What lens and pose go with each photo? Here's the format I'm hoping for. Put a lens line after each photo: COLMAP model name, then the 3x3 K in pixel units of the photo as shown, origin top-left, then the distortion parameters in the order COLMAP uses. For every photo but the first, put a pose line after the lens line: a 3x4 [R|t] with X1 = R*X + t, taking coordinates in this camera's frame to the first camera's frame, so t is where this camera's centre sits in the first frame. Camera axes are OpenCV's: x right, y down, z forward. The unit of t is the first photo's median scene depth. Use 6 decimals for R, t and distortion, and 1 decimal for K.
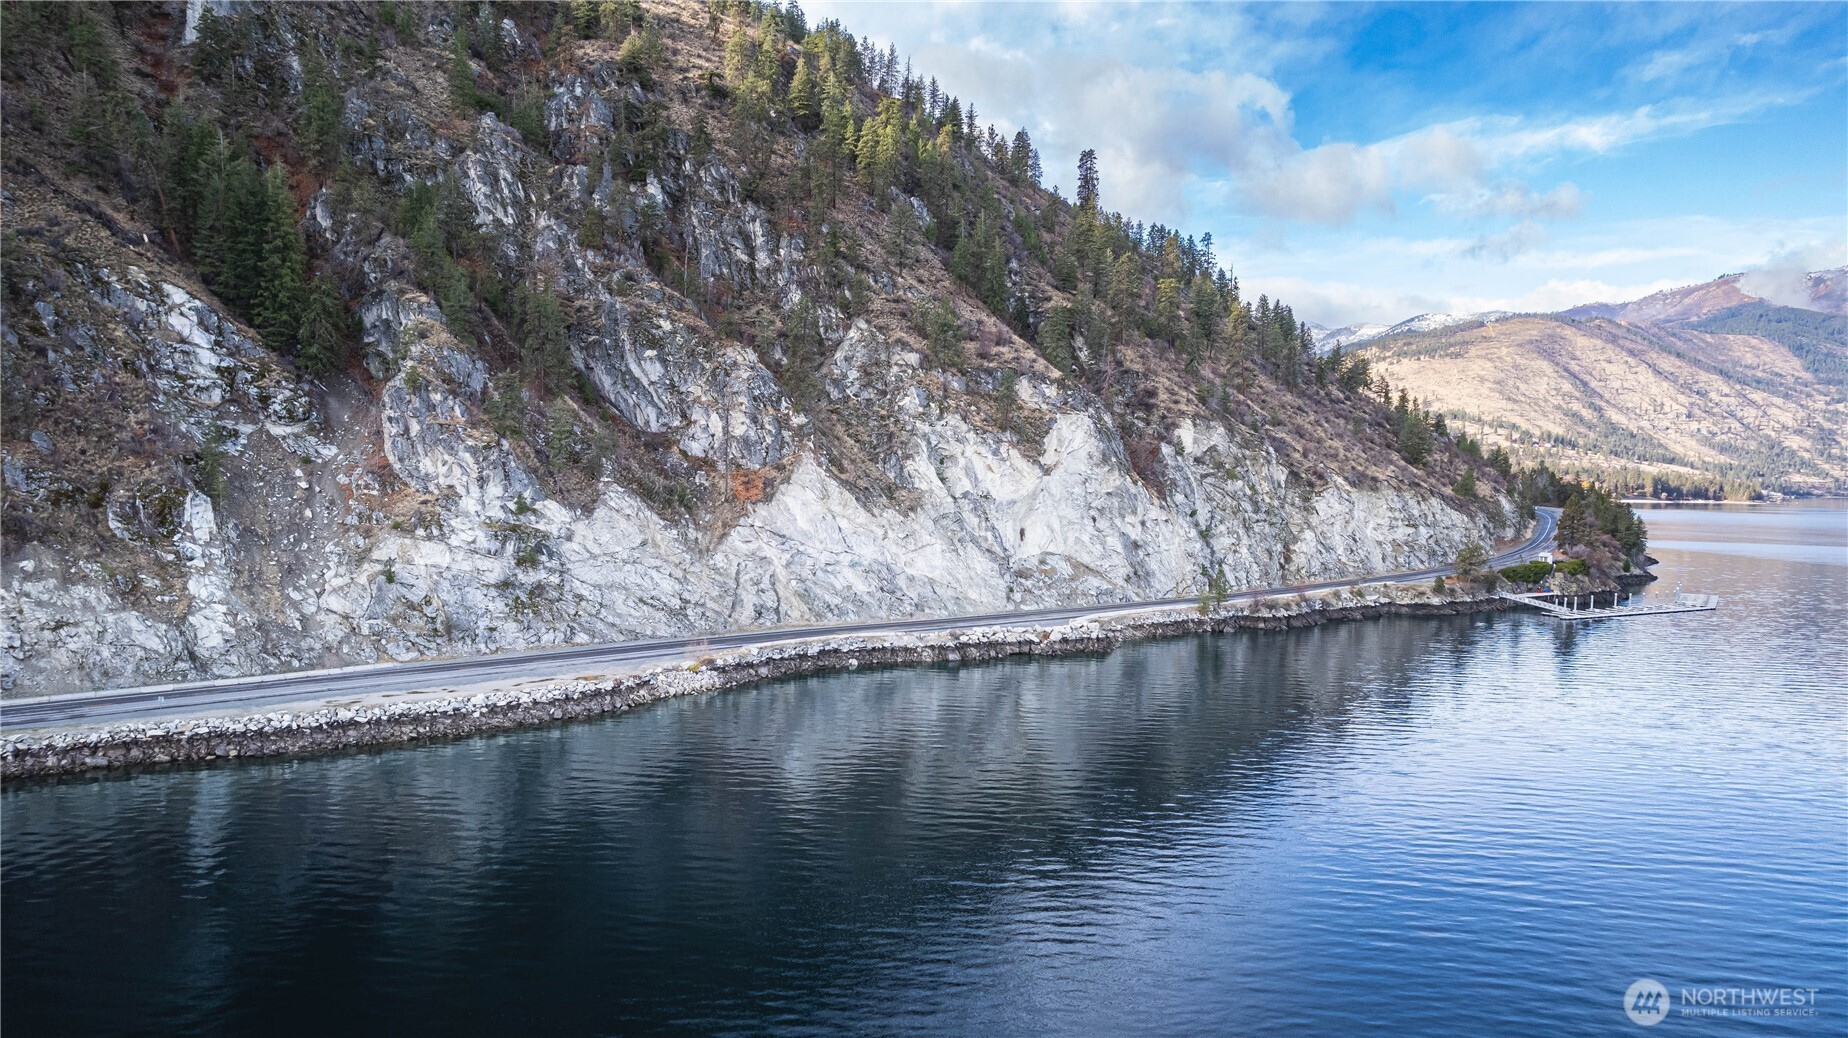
lens RADIAL K [[1186.8, 0, 925.5], [0, 1186.8, 539.0], [0, 0, 1]] dist [-0.076784, 0.092545]
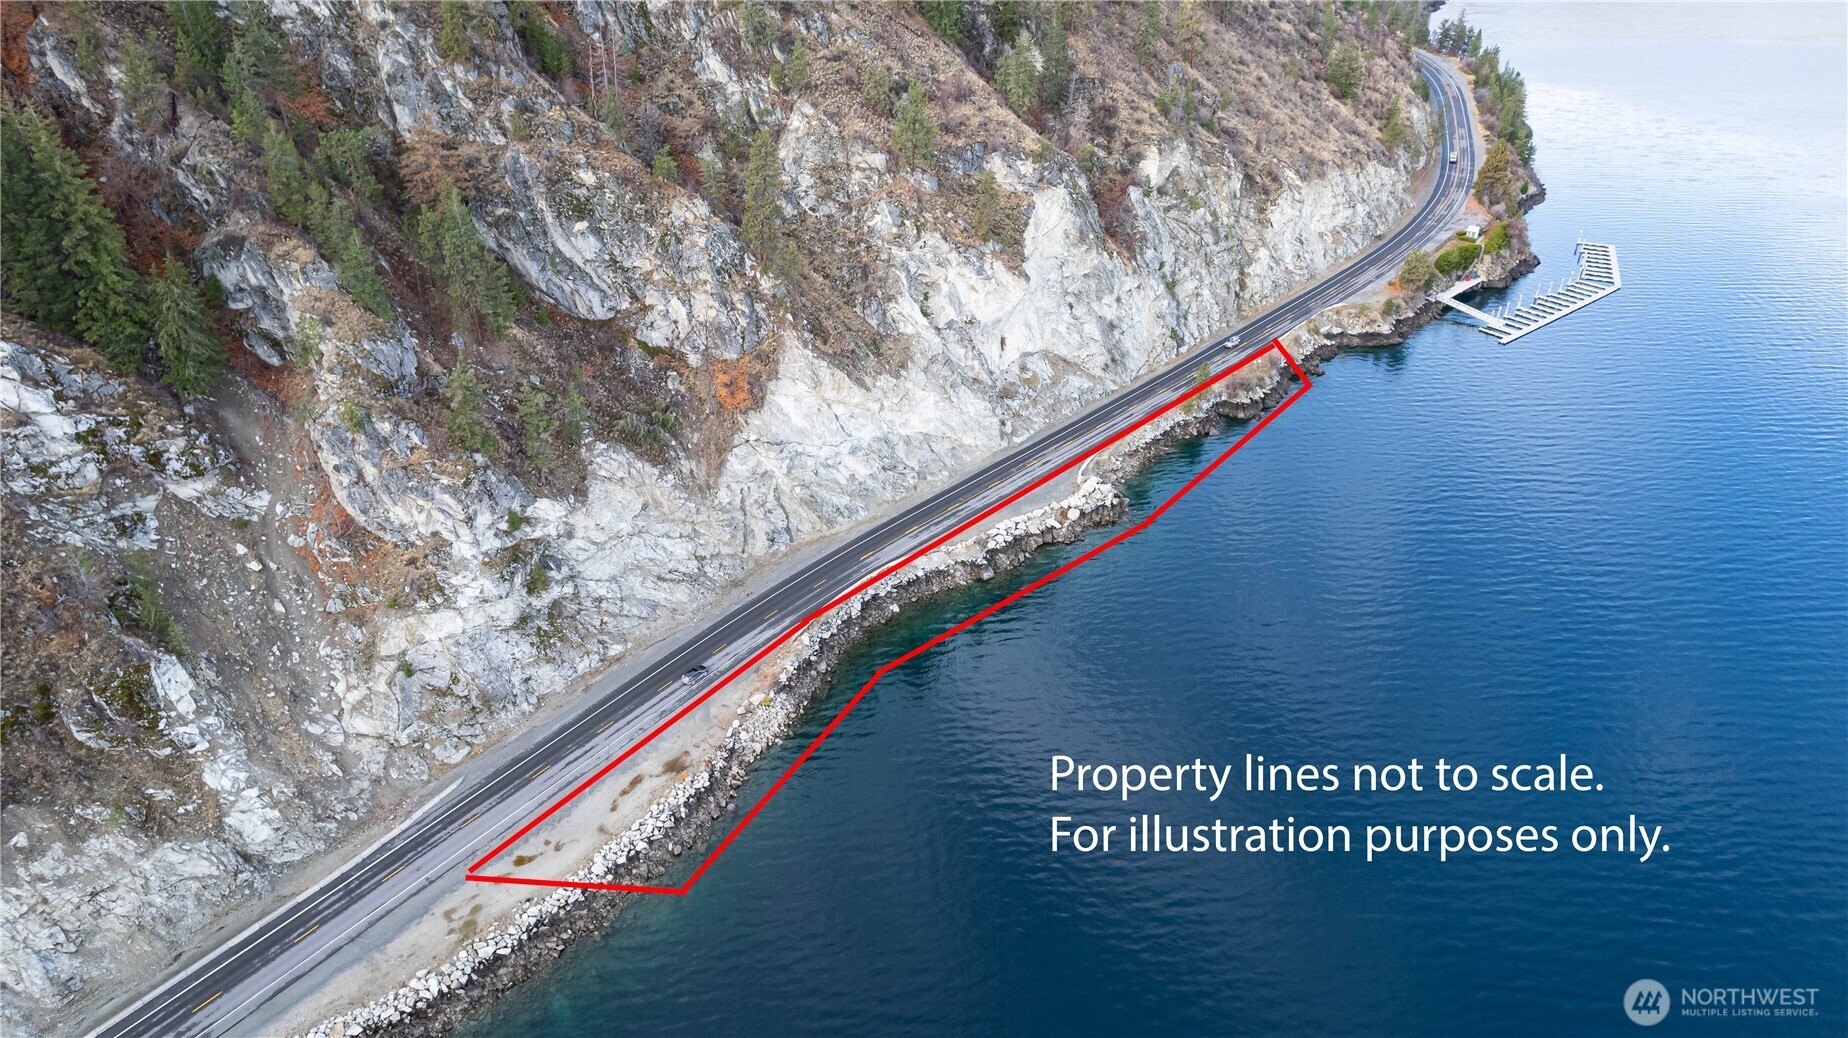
lens RADIAL K [[1186.8, 0, 925.5], [0, 1186.8, 539.0], [0, 0, 1]] dist [-0.076784, 0.092545]
pose [[0.980537, -0.121277, 0.154399, -0.152153], [0.032544, 0.875927, 0.481345, -0.348787], [-0.193619, -0.466951, 0.862826, 0.163452]]
